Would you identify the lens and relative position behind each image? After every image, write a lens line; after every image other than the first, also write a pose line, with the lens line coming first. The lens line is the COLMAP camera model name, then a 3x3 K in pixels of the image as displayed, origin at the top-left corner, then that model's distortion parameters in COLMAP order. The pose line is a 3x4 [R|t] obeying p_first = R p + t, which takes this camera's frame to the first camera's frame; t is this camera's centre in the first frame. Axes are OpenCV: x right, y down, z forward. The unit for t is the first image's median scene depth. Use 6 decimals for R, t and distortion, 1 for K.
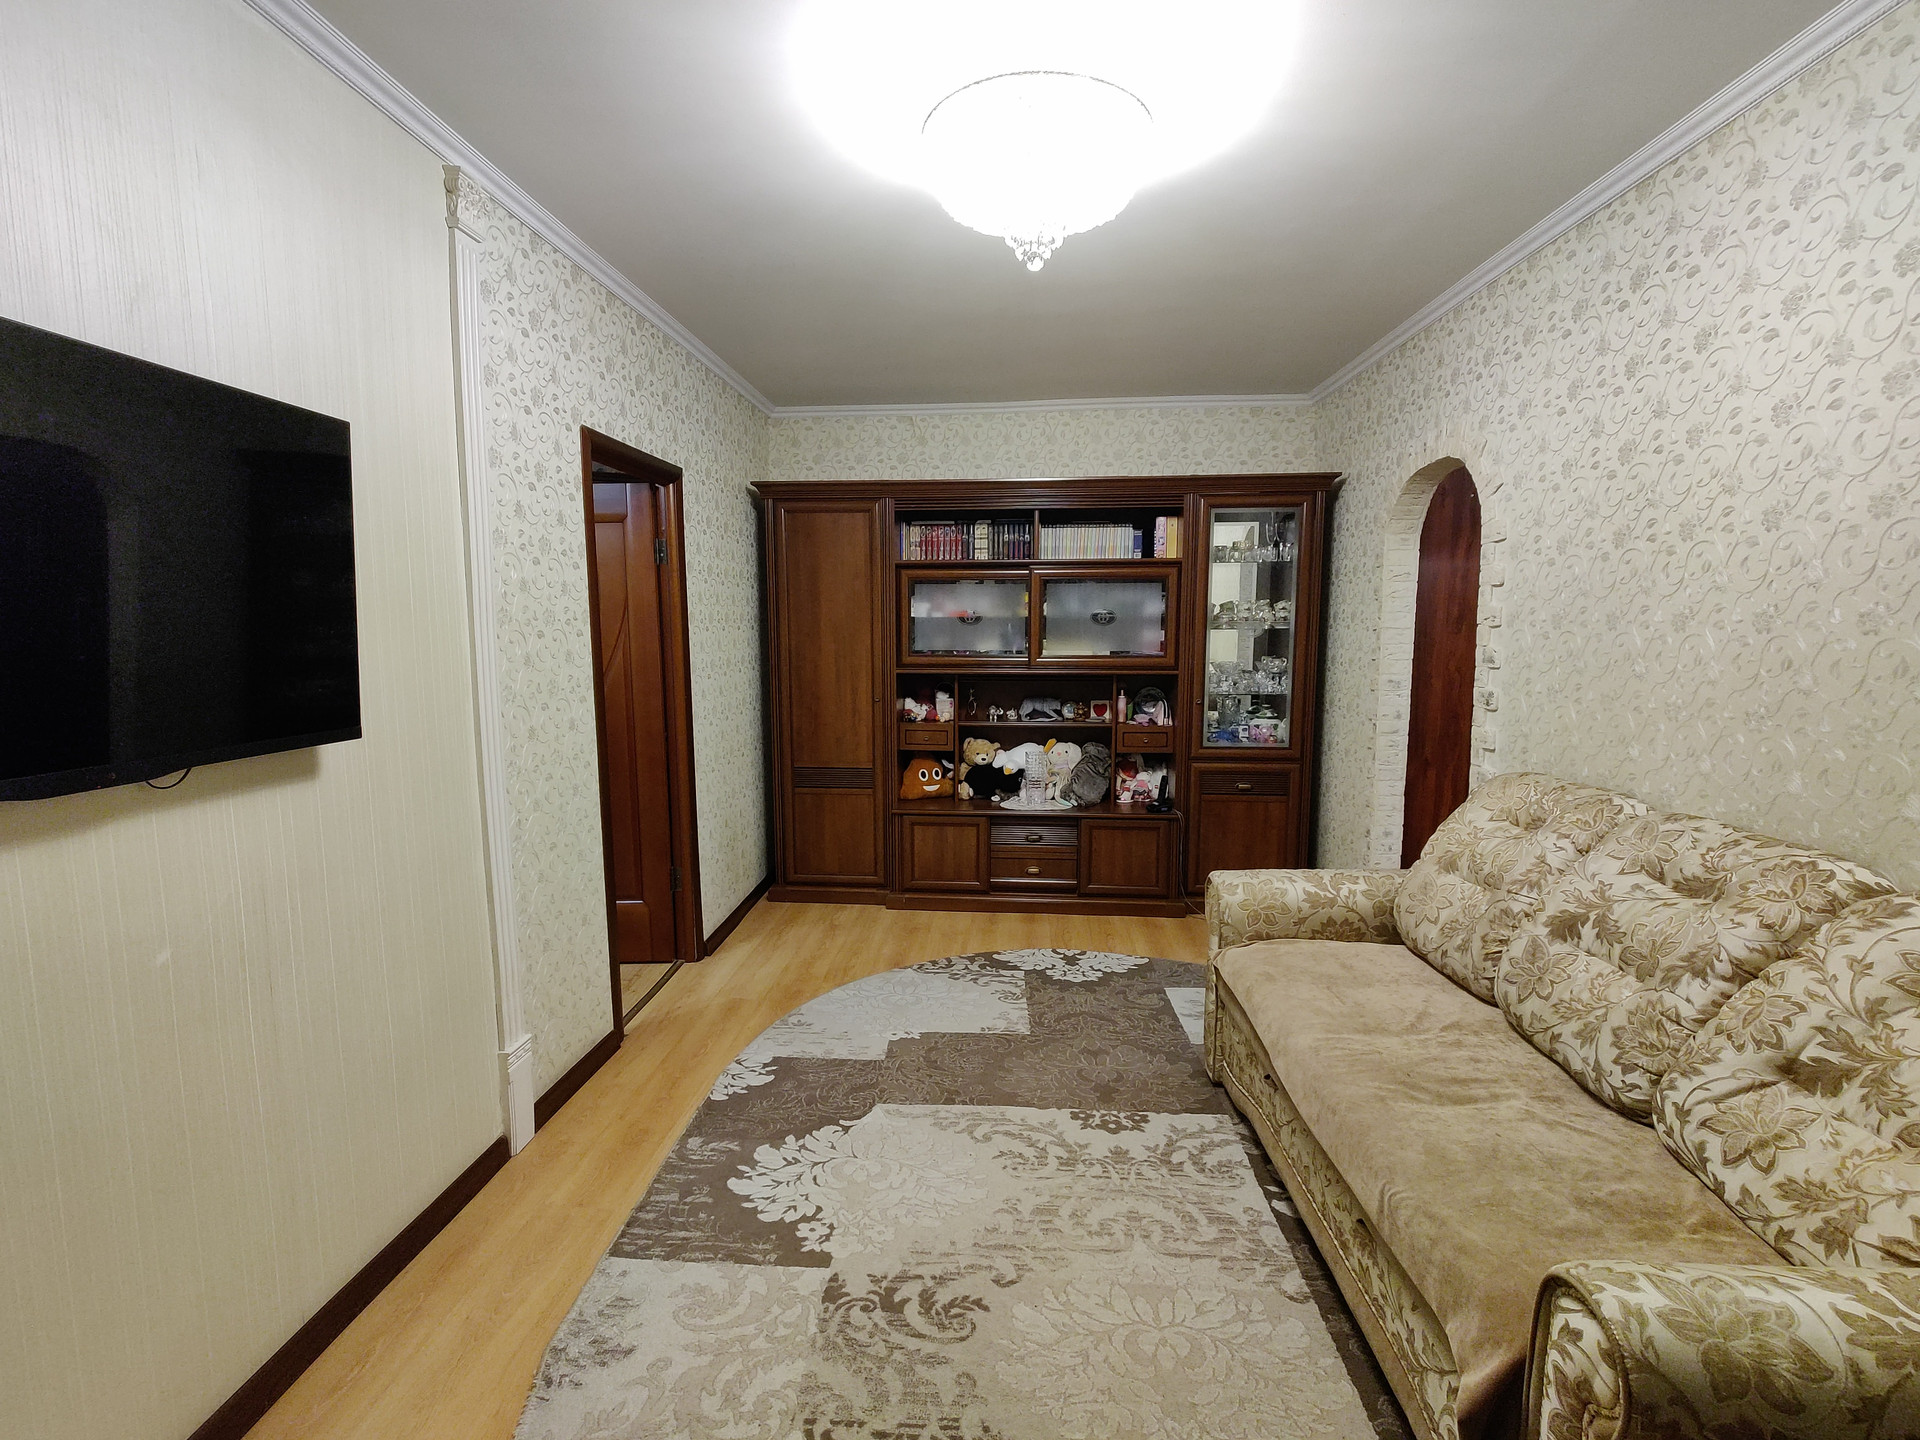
lens RADIAL K [[875.4, 0, 960.0], [0, 875.4, 720.0], [0, 0, 1]] dist [-0.001013, 0.000103]
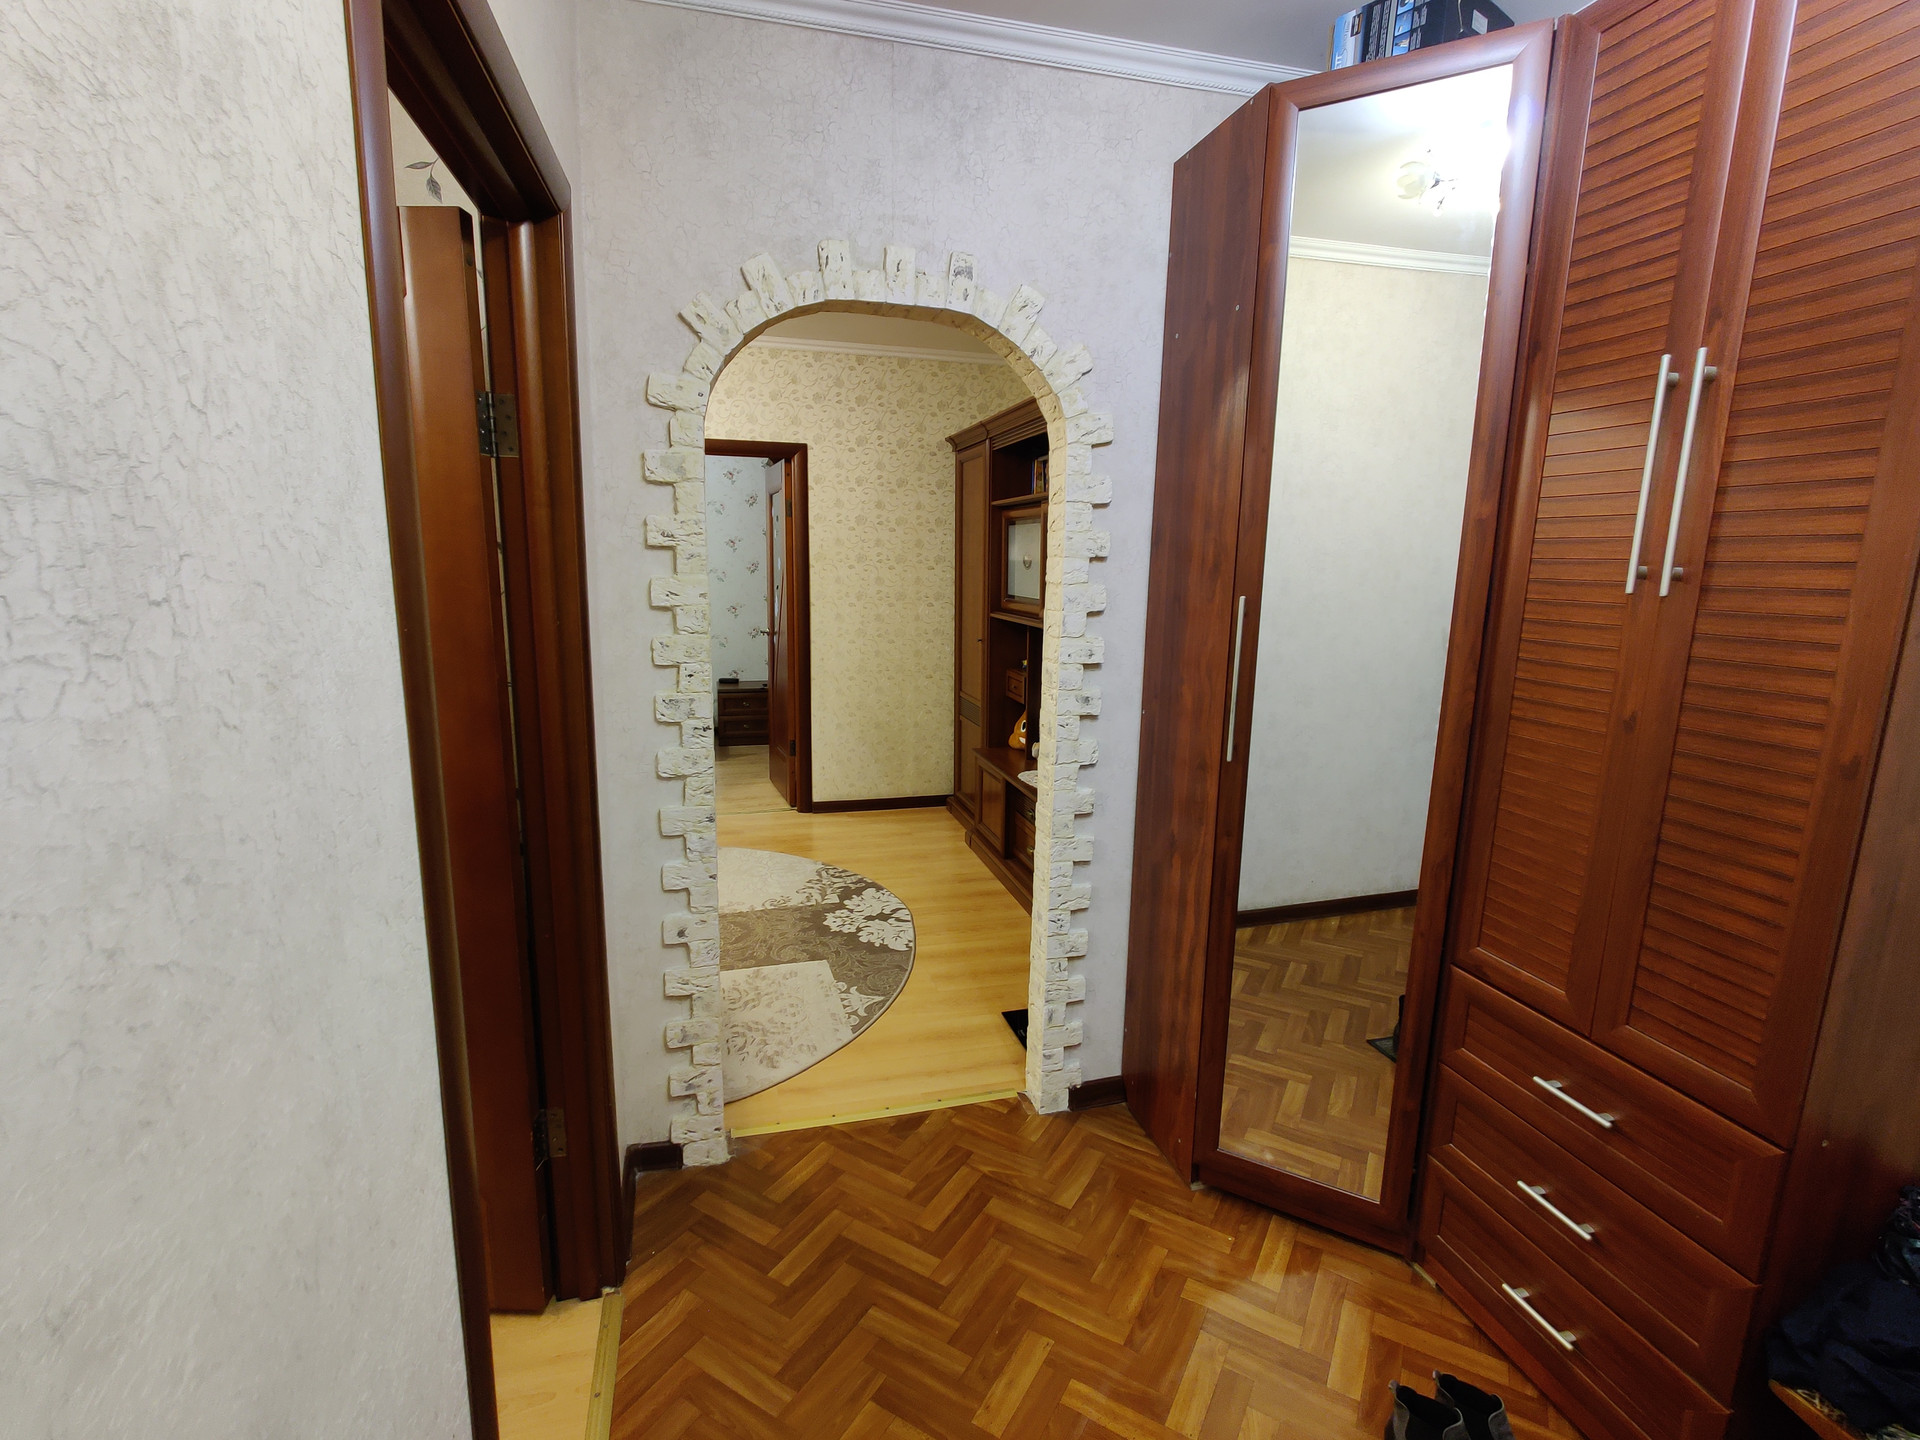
lens RADIAL K [[897.3, 0, 949.2], [0, 897.3, 723.7], [0, 0, 1]] dist [0.003819, -0.003541]
pose [[0.333163, 0.176774, -0.926150, 1.634795], [-0.117241, 0.982411, 0.145338, -0.138589], [0.935552, 0.060162, 0.348028, 1.136528]]
